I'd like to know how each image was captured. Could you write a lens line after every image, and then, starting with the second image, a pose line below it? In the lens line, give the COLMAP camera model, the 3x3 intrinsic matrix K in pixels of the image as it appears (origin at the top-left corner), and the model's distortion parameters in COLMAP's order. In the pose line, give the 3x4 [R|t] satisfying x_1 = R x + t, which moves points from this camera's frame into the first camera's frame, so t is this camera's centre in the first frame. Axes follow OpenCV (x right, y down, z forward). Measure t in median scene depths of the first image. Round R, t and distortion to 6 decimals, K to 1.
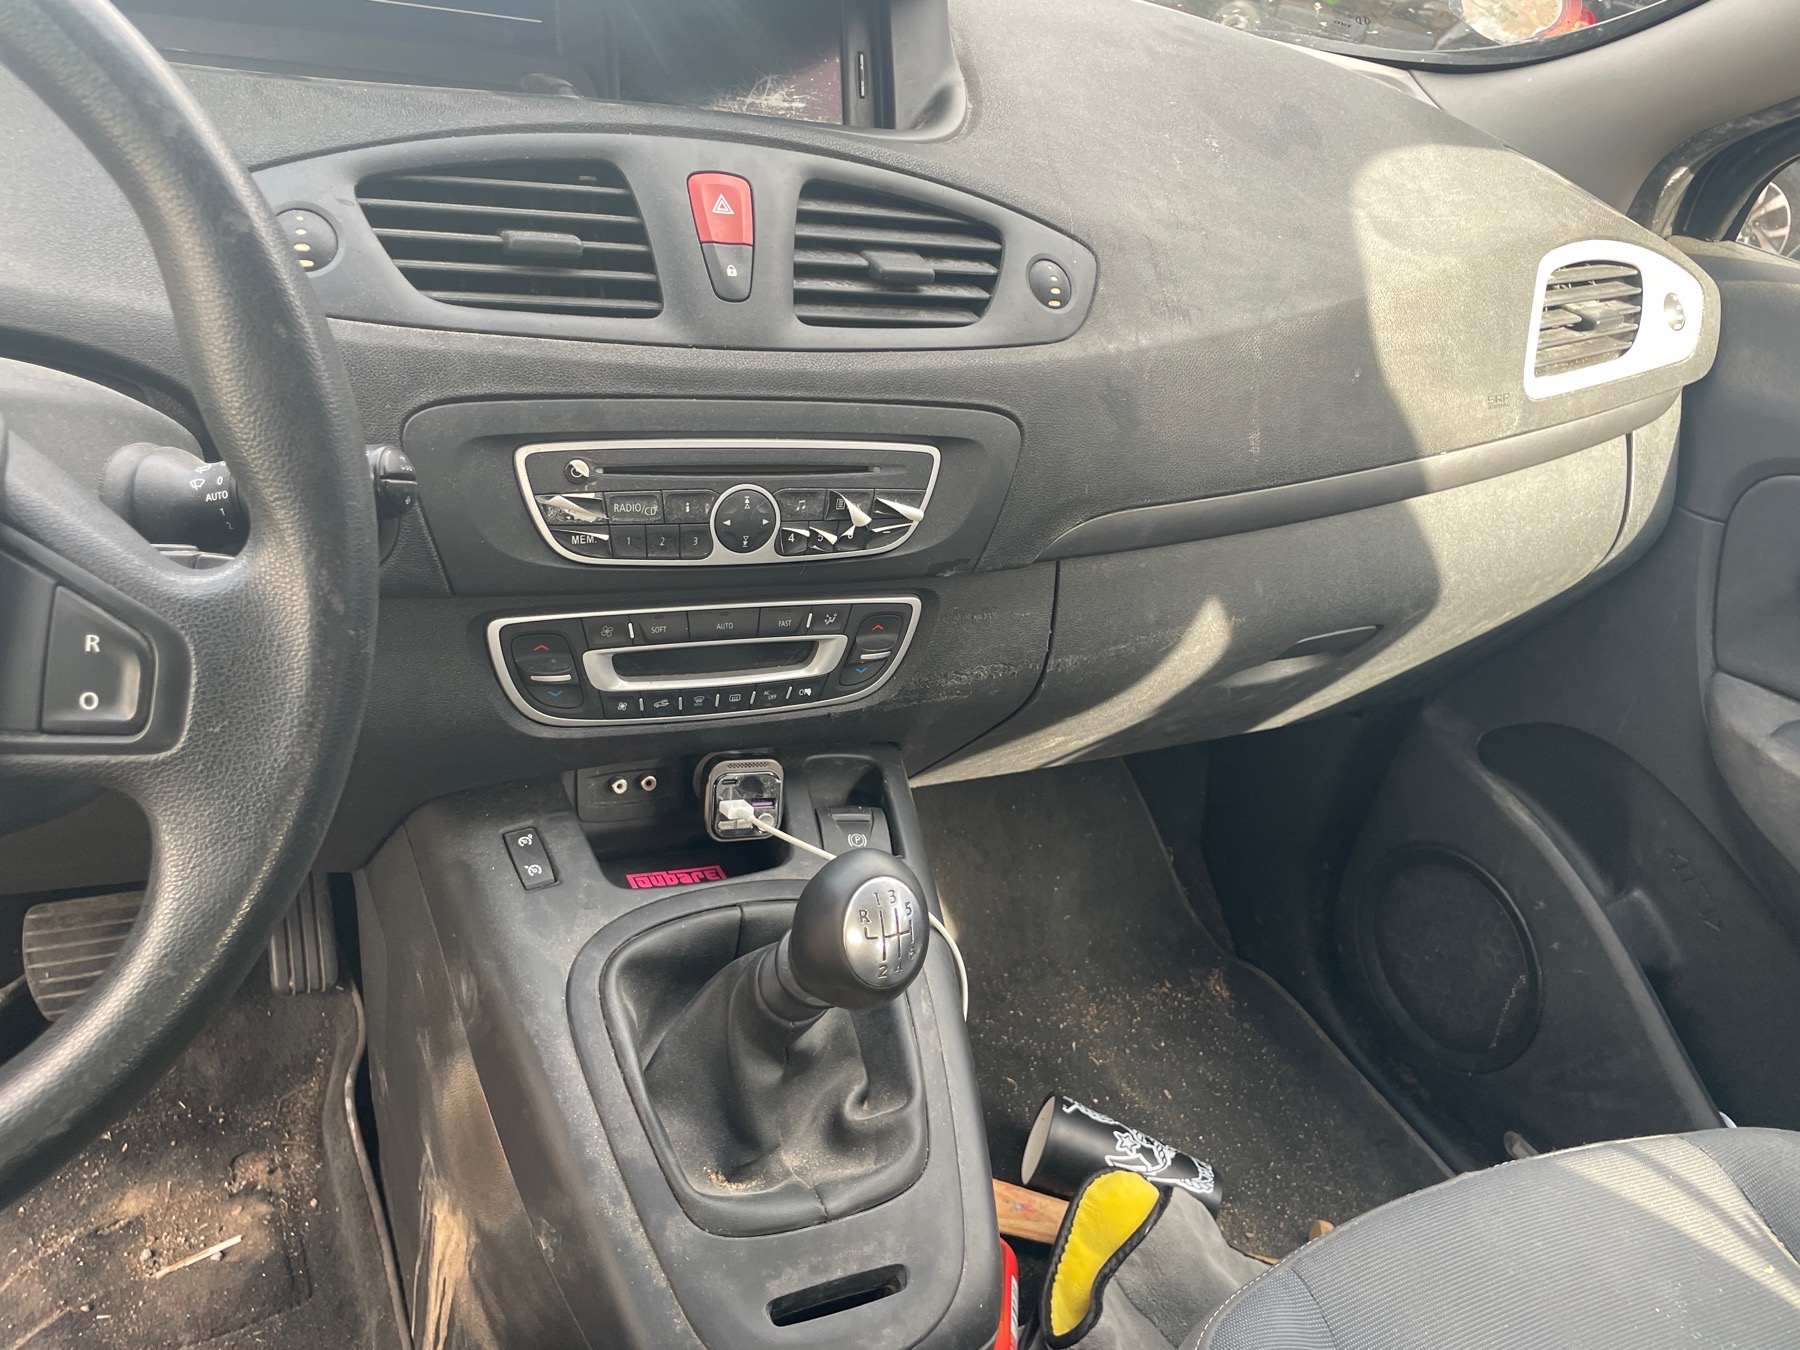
lens RADIAL K [[1366.9, 0, 877.9], [0, 1366.9, 675.2], [0, 0, 1]] dist [0.085205, -0.112626]
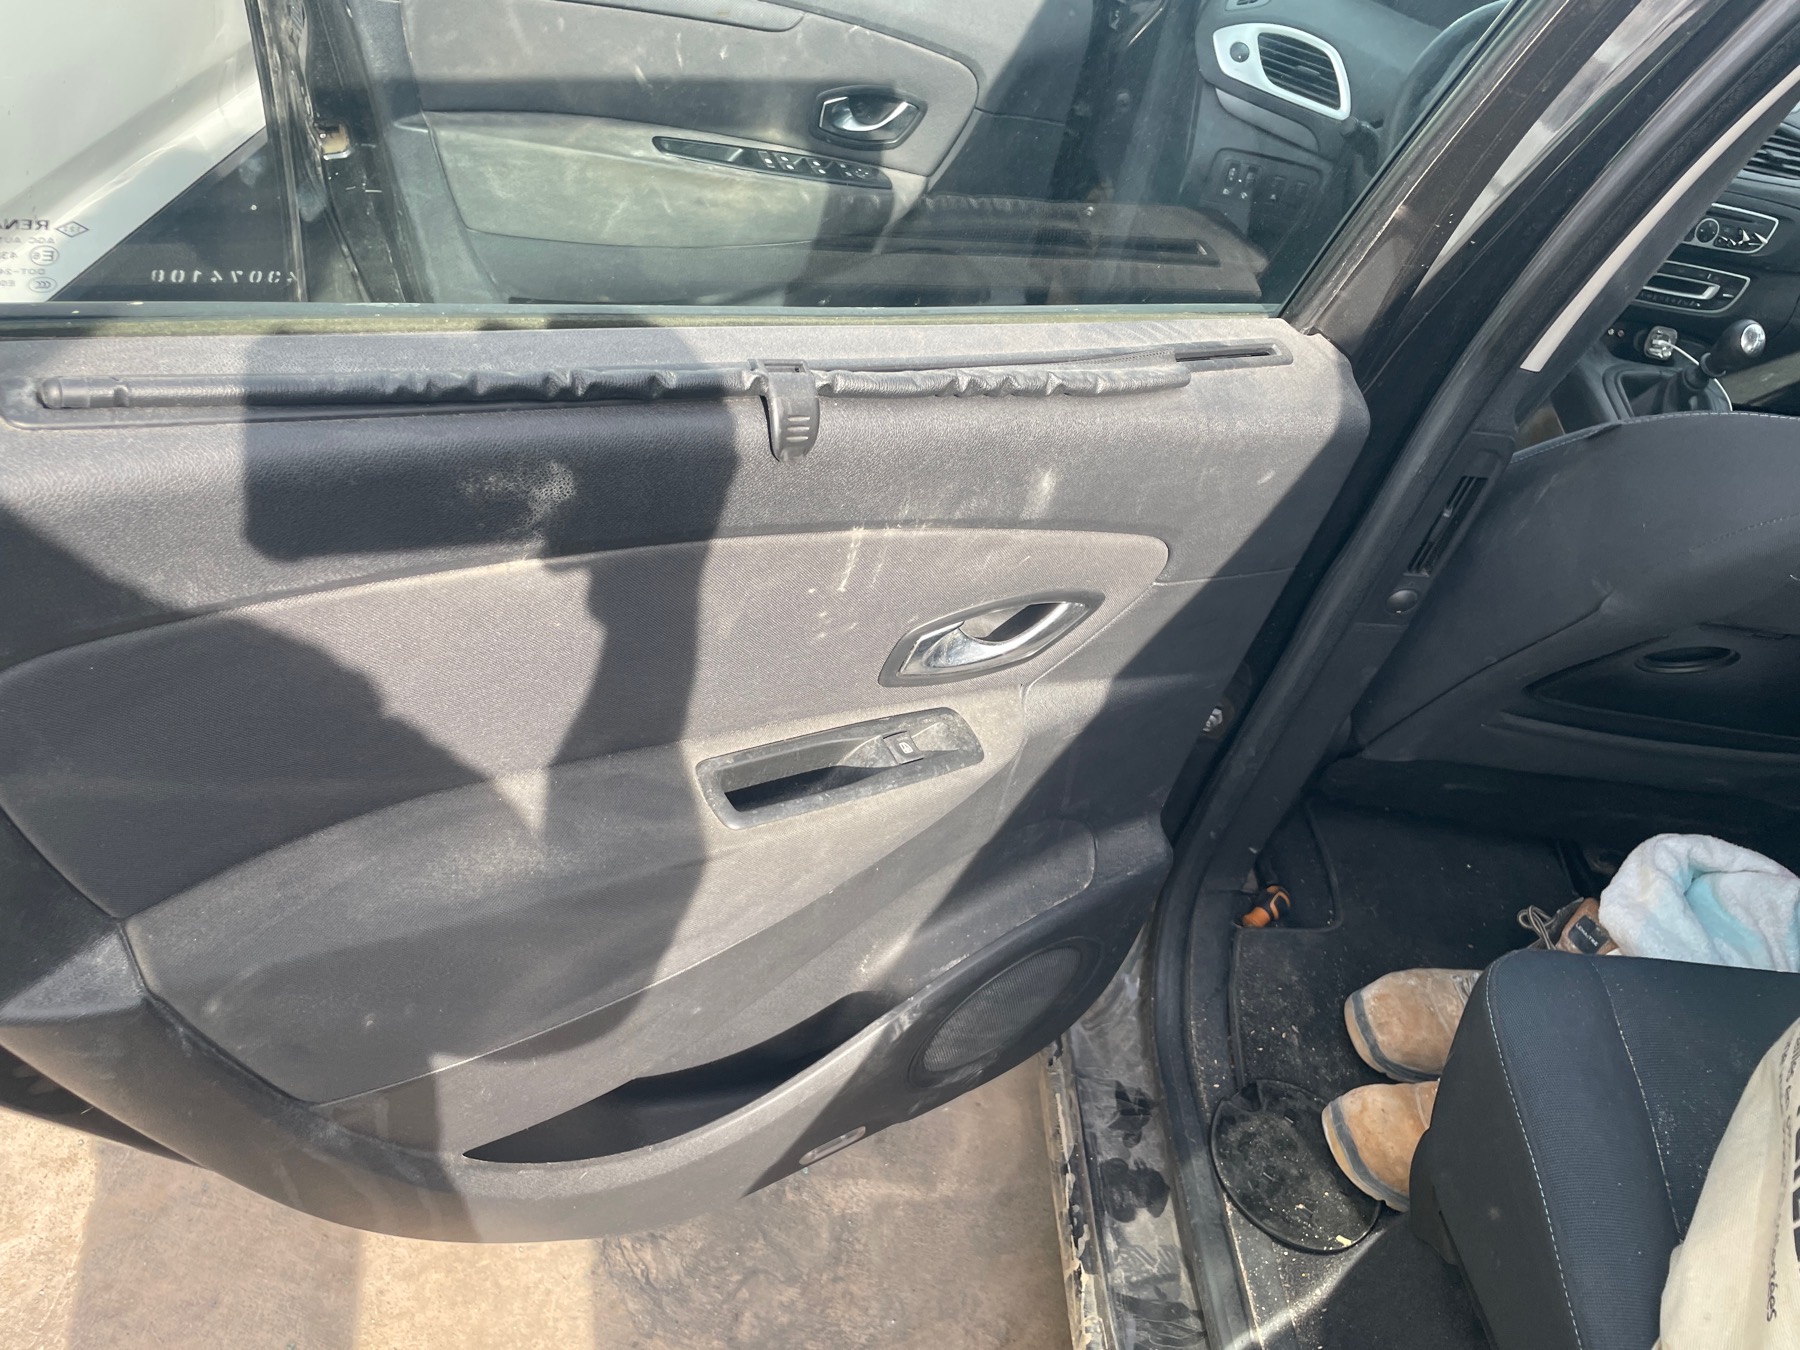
lens RADIAL K [[1366.9, 0, 895.4], [0, 1366.9, 656.8], [0, 0, 1]] dist [0.085205, -0.112626]
pose [[0.928375, 0.224022, -0.296535, -0.489889], [-0.210327, 0.974535, 0.077747, 0.716256], [0.306401, -0.009809, 0.951852, -1.878090]]
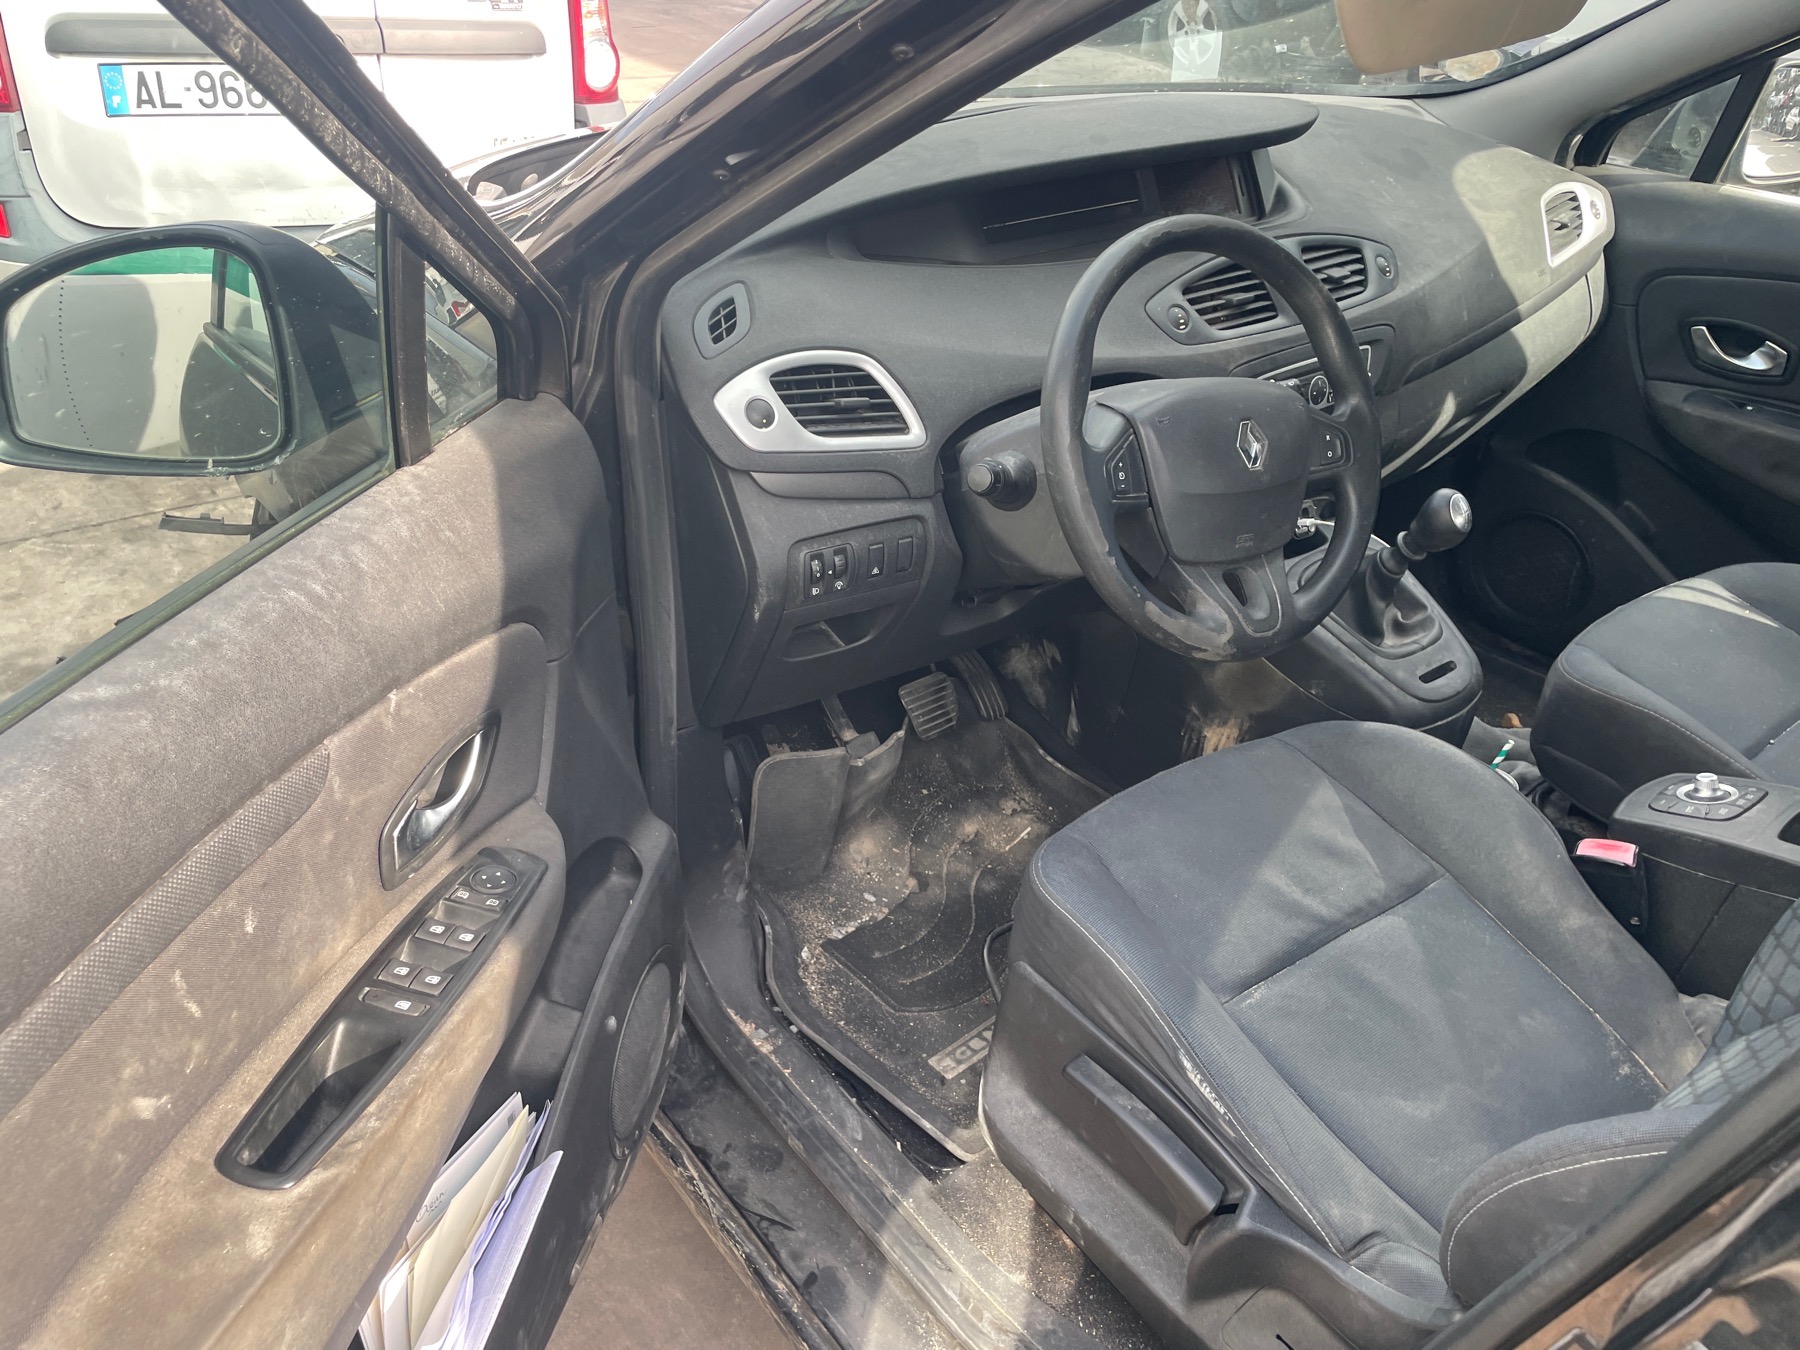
lens RADIAL K [[1366.9, 0, 879.0], [0, 1366.9, 688.4], [0, 0, 1]] dist [0.085205, -0.112626]
pose [[0.961792, -0.247273, 0.117524, -0.980767], [0.241346, 0.968427, 0.062457, 0.043897], [-0.129257, -0.031707, 0.991104, -1.045664]]
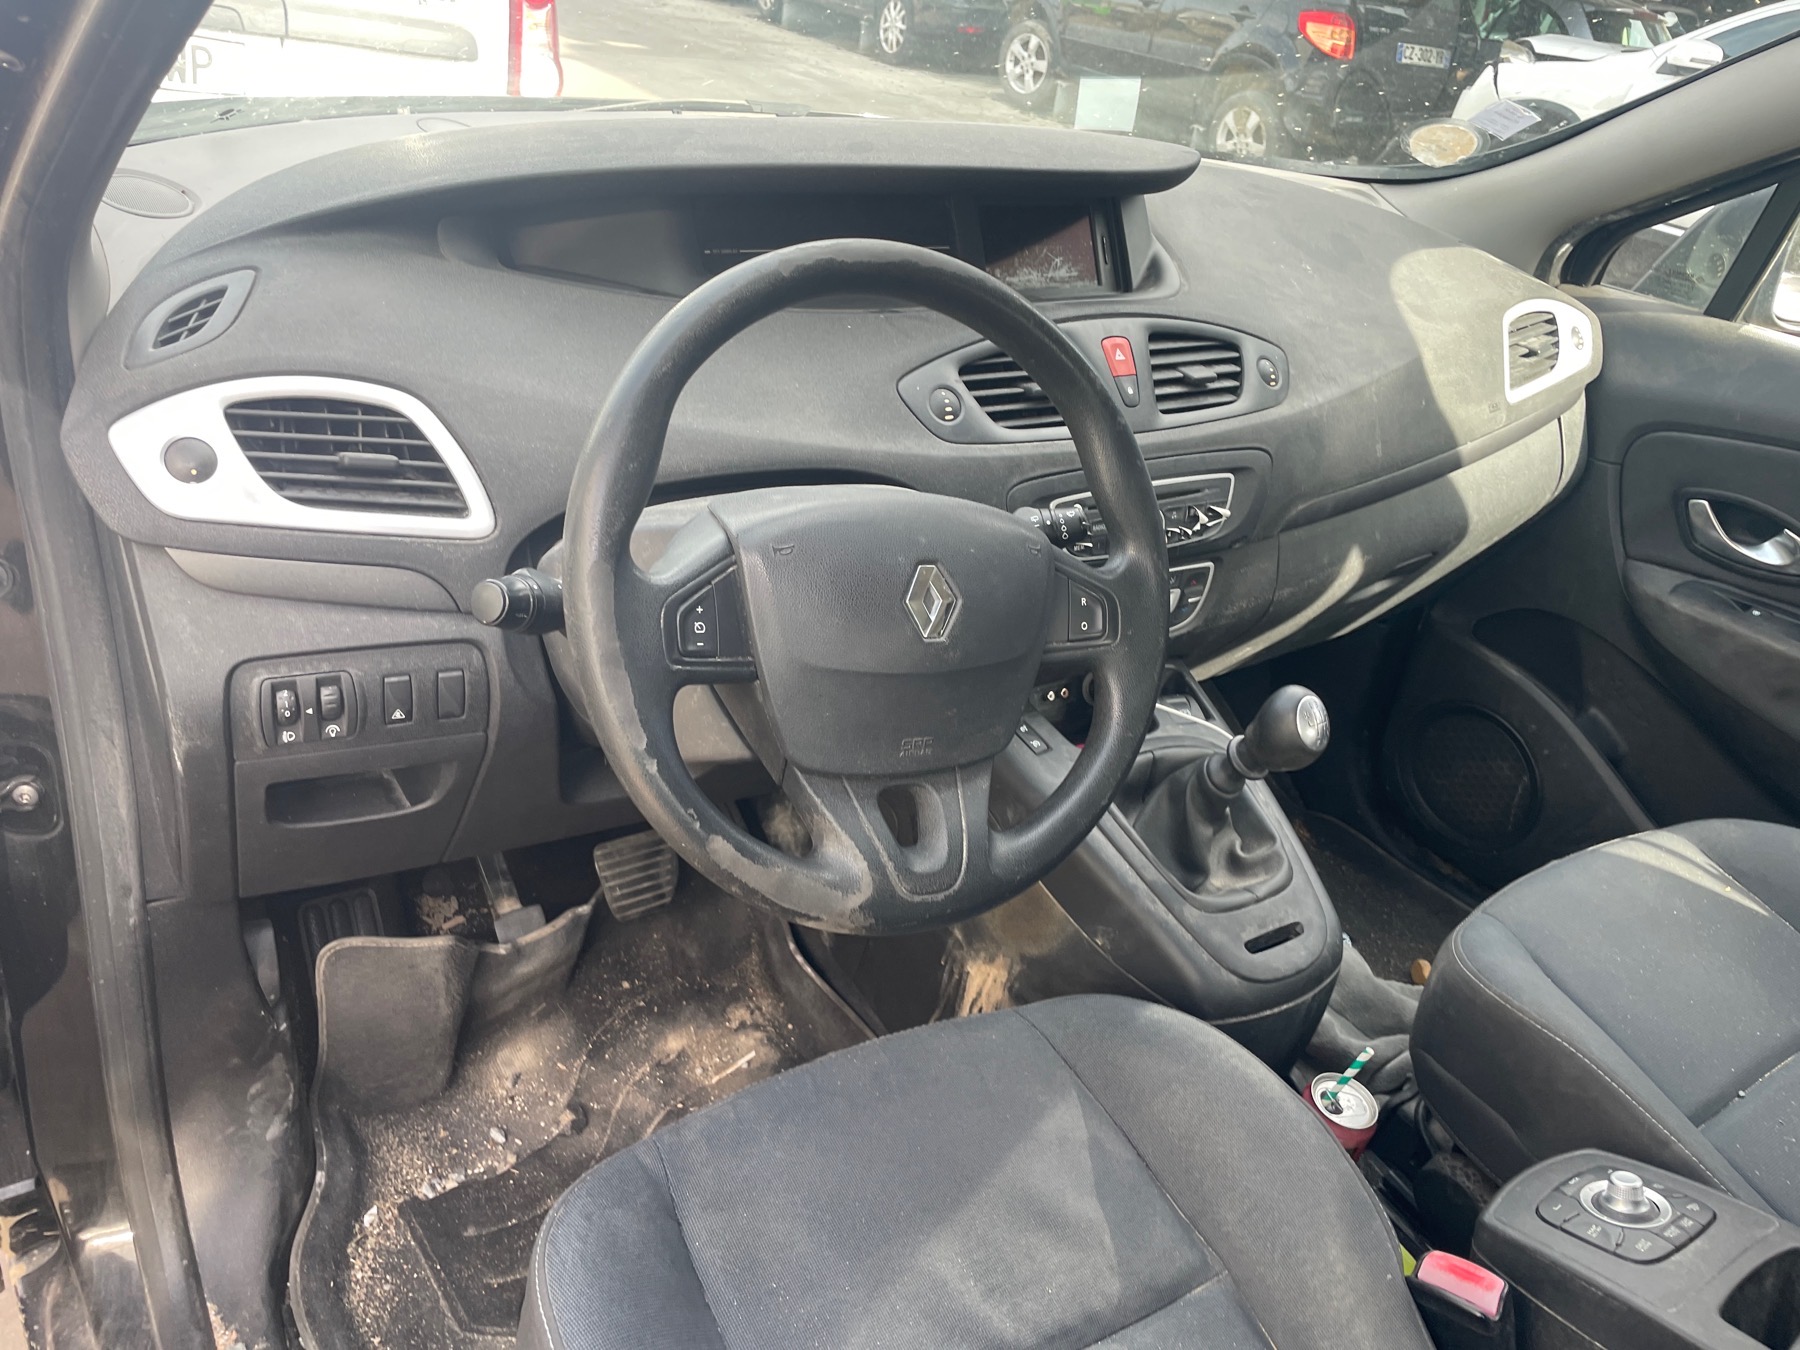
lens RADIAL K [[1366.9, 0, 879.9], [0, 1366.9, 659.7], [0, 0, 1]] dist [0.085205, -0.112626]
pose [[0.985520, -0.122790, 0.116936, -0.517656], [0.124779, 0.992136, -0.009822, 0.024223], [-0.114810, 0.024271, 0.993091, -0.558116]]
